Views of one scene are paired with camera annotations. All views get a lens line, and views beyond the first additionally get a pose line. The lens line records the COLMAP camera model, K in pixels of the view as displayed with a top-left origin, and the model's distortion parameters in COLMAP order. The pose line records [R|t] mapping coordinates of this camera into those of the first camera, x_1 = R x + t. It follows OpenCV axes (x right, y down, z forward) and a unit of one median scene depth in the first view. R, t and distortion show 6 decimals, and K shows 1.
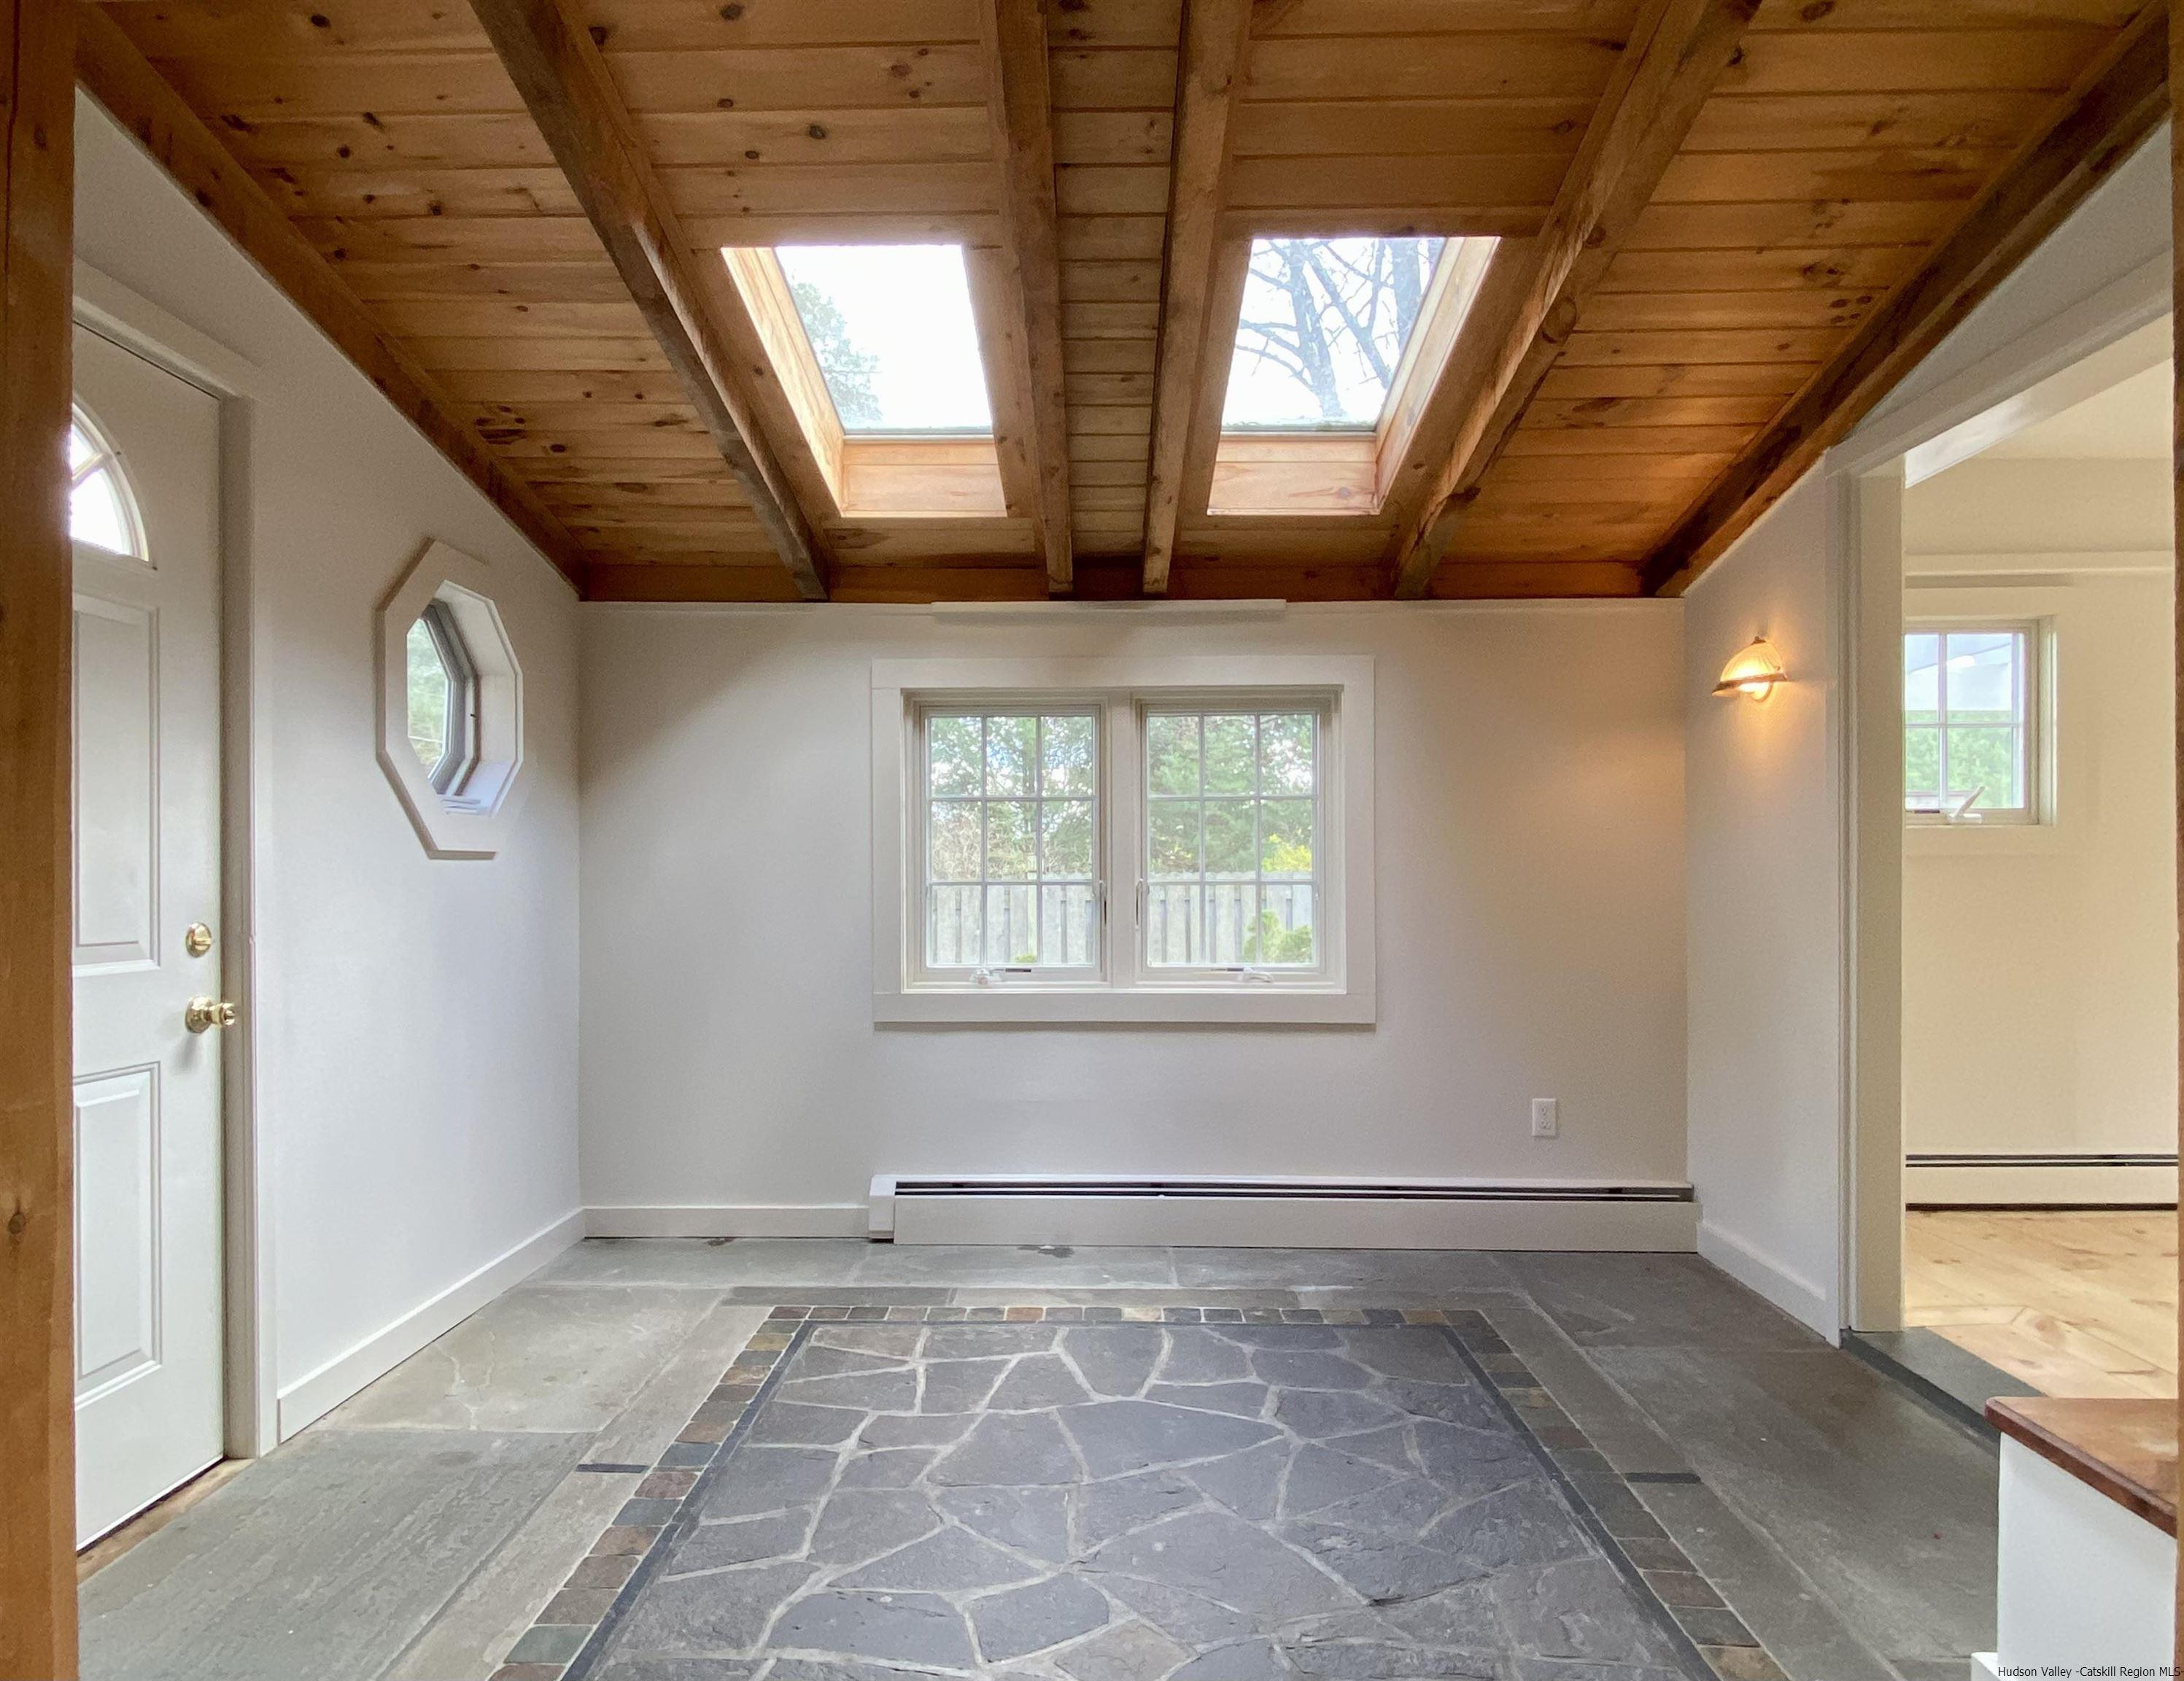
lens RADIAL K [[1236.2, 0, 1053.2], [0, 1236.2, 860.1], [0, 0, 1]] dist [0.025406, -0.001939]
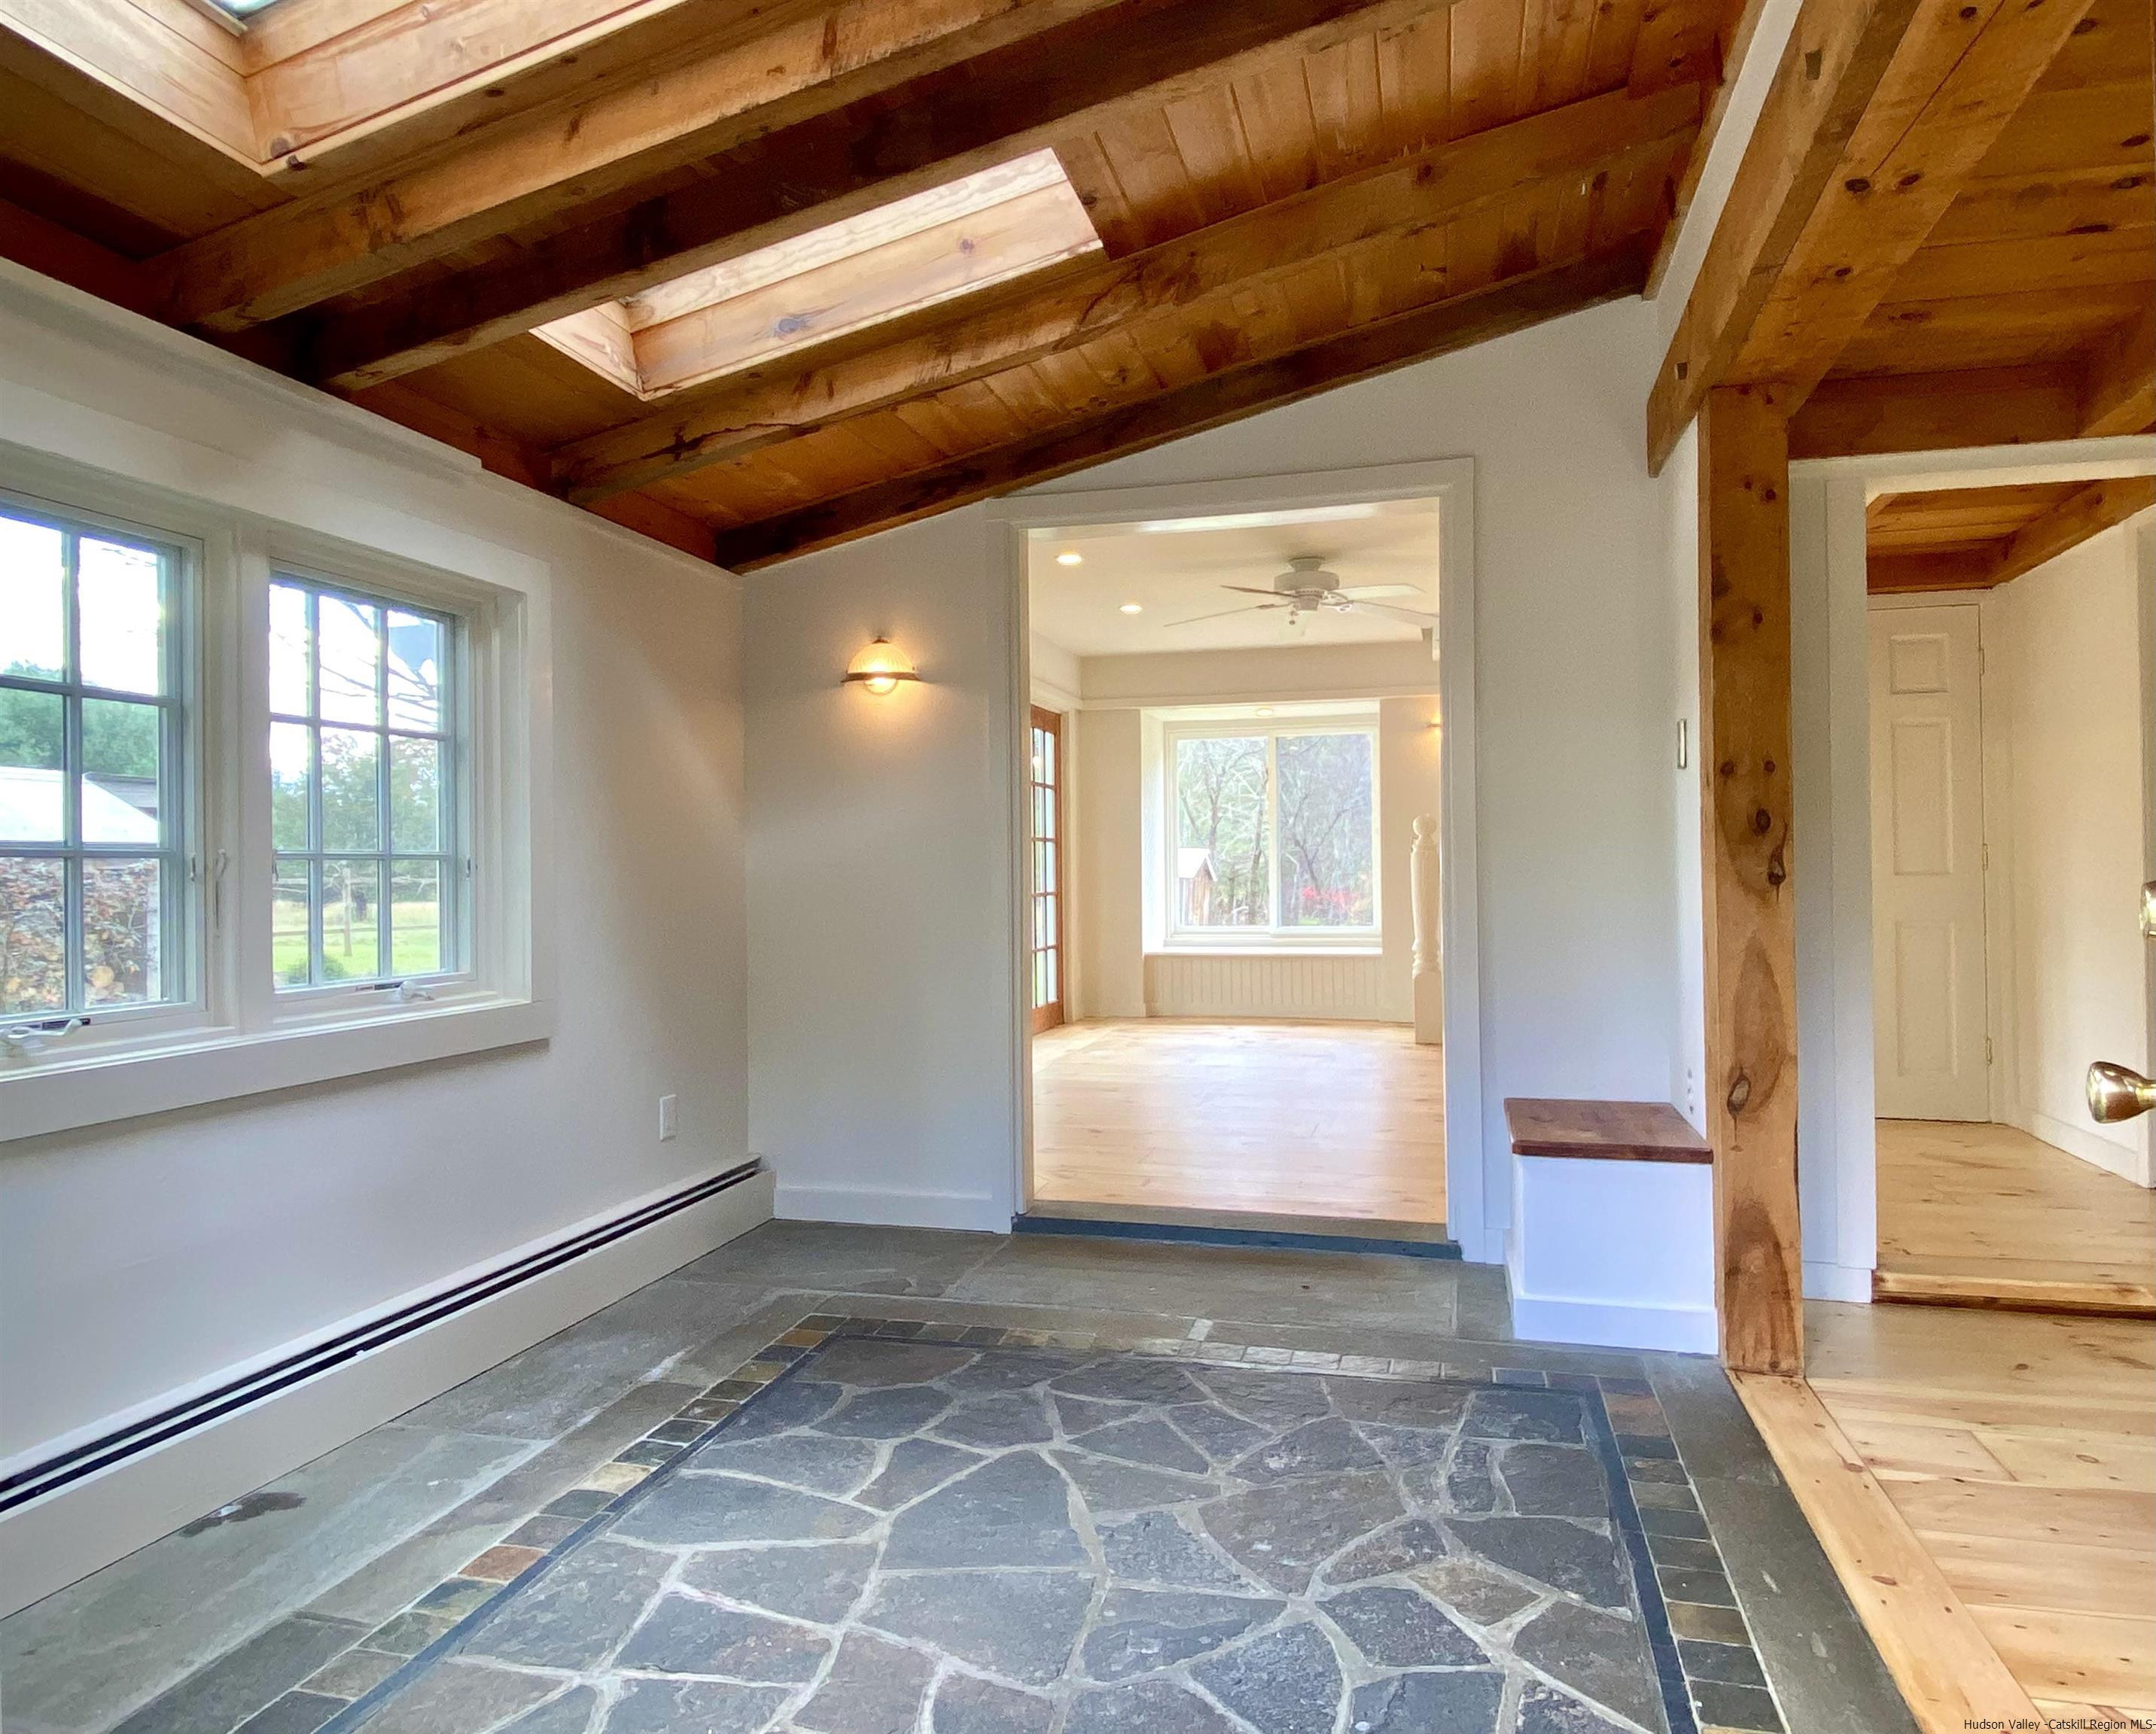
lens RADIAL K [[1380.5, 0, 1078.0], [0, 1380.5, 867.0], [0, 0, 1]] dist [-0.001290, -0.002256]
pose [[0.206131, 0.003373, 0.978519, -0.639376], [-0.007196, 0.999972, -0.001931, 0.029564], [-0.978498, -0.006643, 0.206150, 0.612848]]
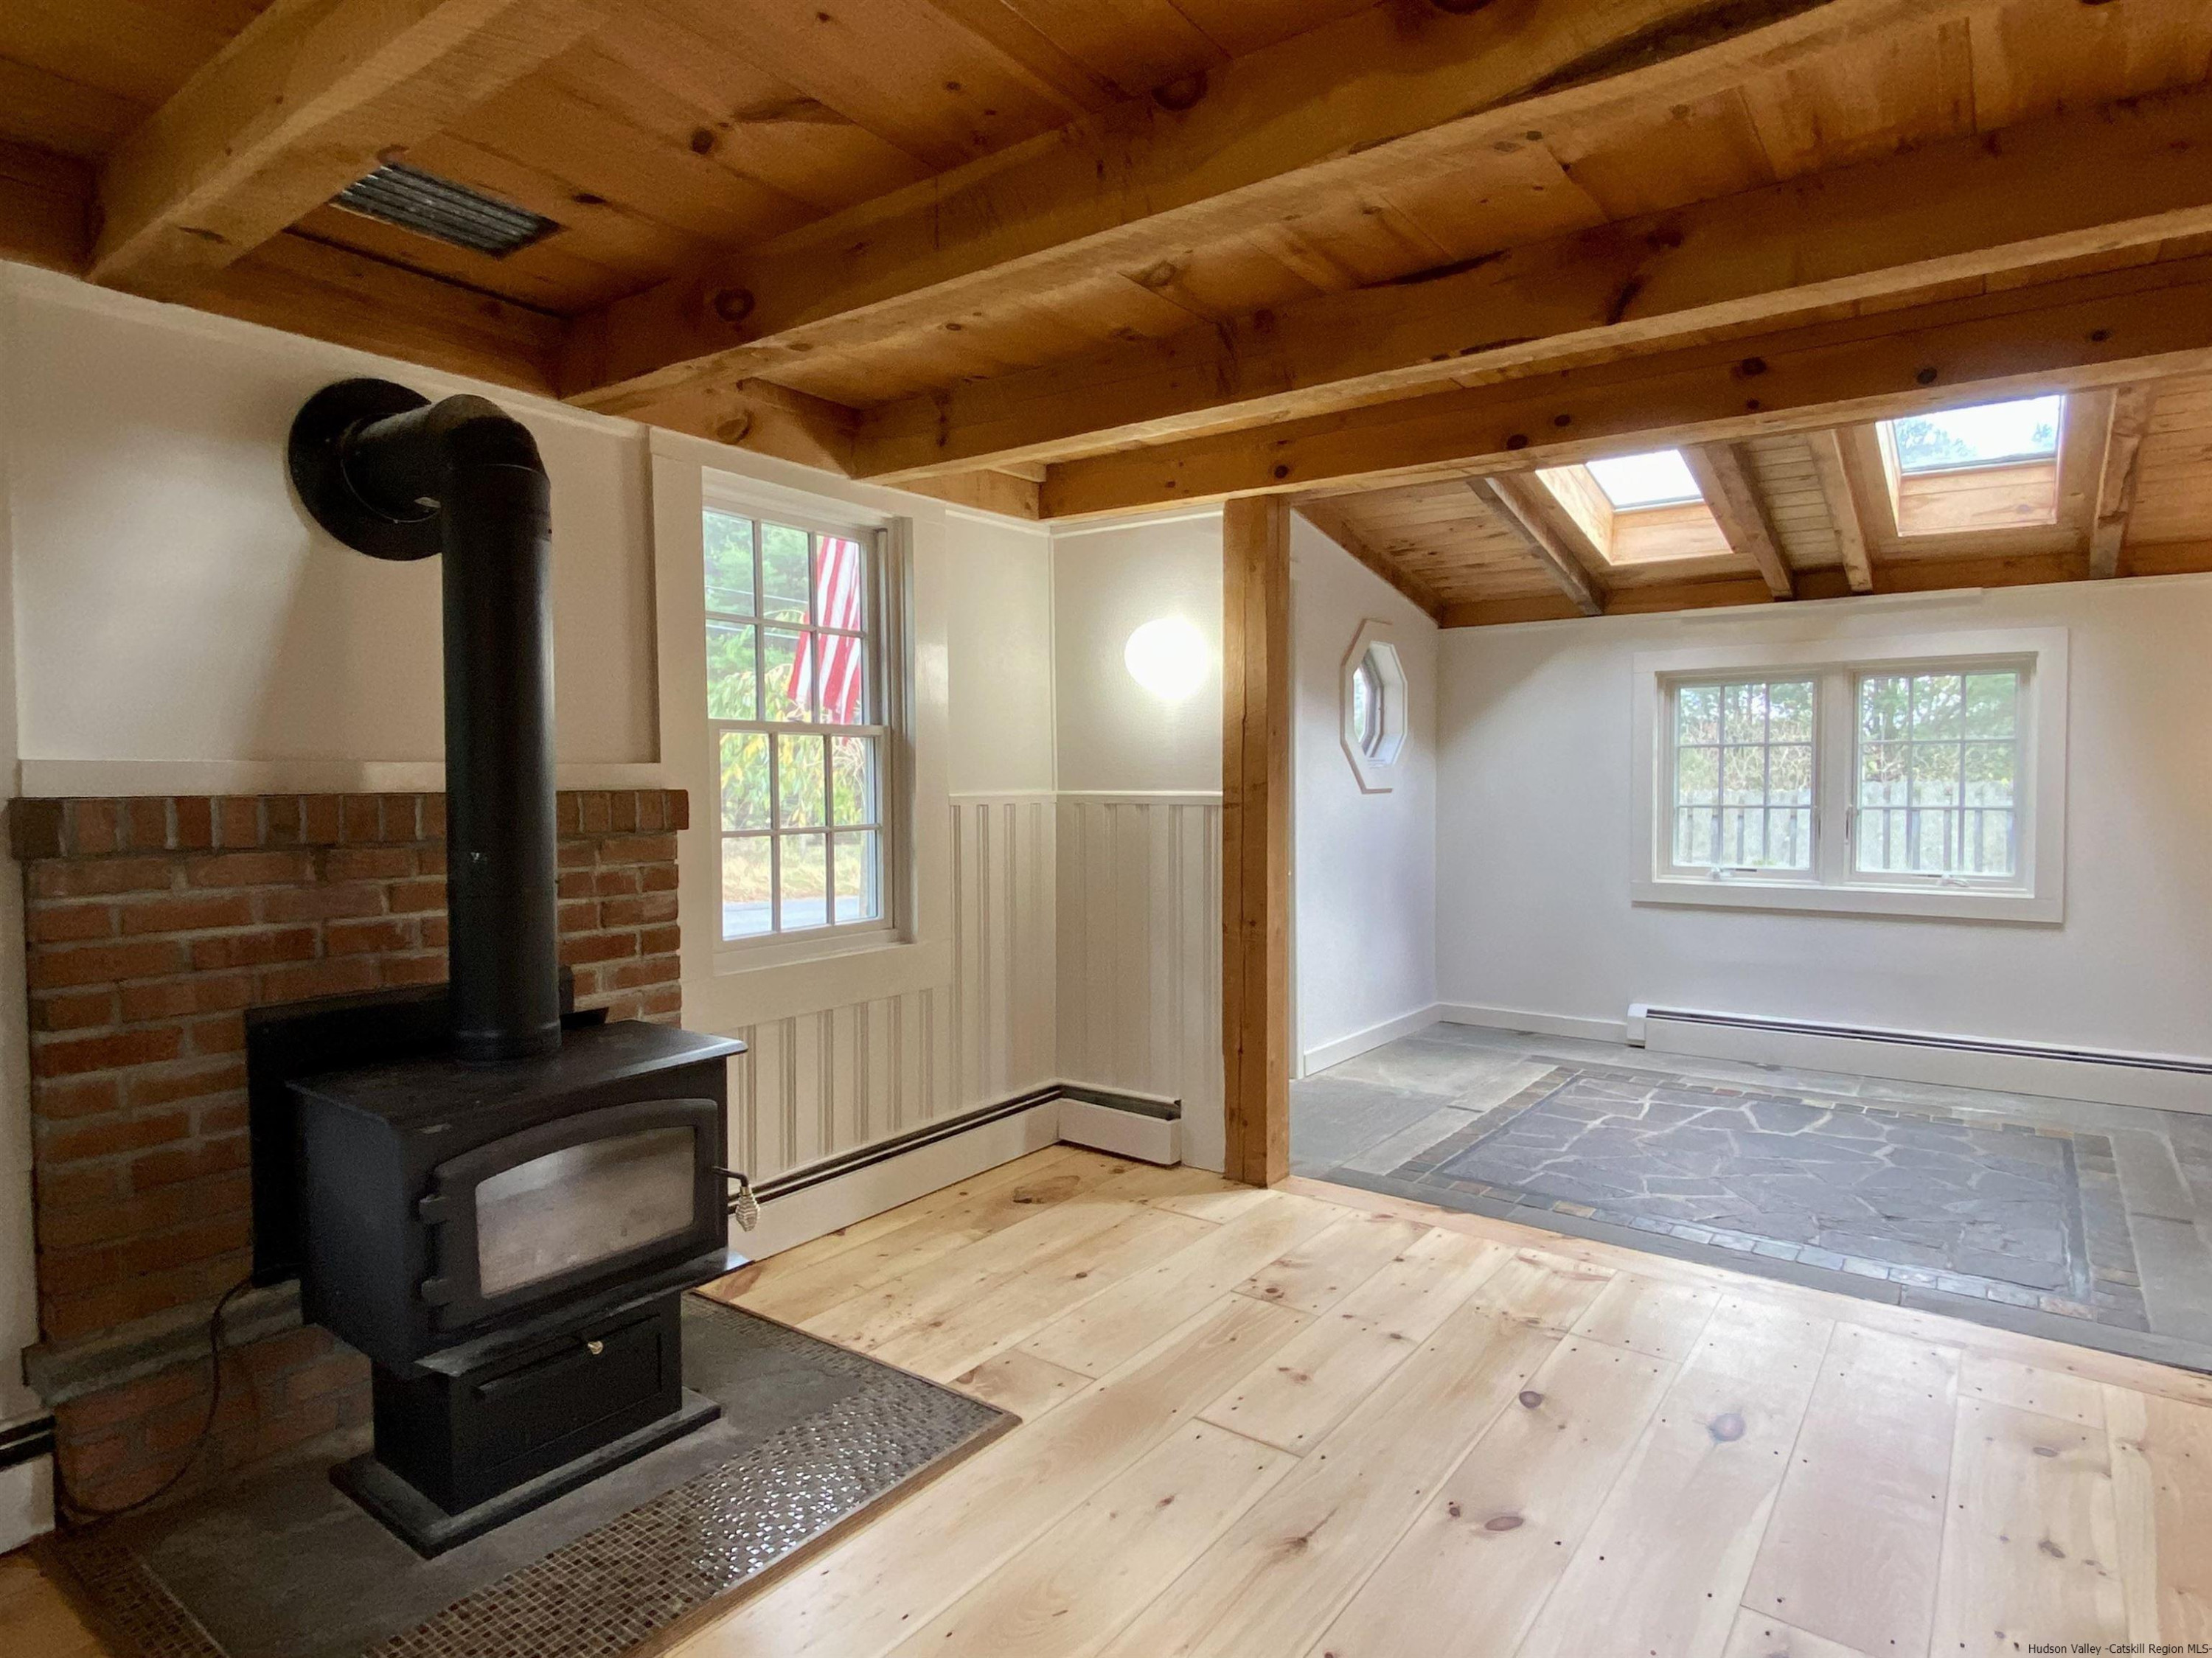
lens RADIAL K [[1233.0, 0, 1114.1], [0, 1233.0, 846.8], [0, 0, 1]] dist [0.071805, -0.067424]
pose [[0.829404, 0.026508, -0.558020, 0.209649], [0.013103, 0.997676, 0.066869, -0.050201], [0.558495, -0.062773, 0.827129, -0.702995]]
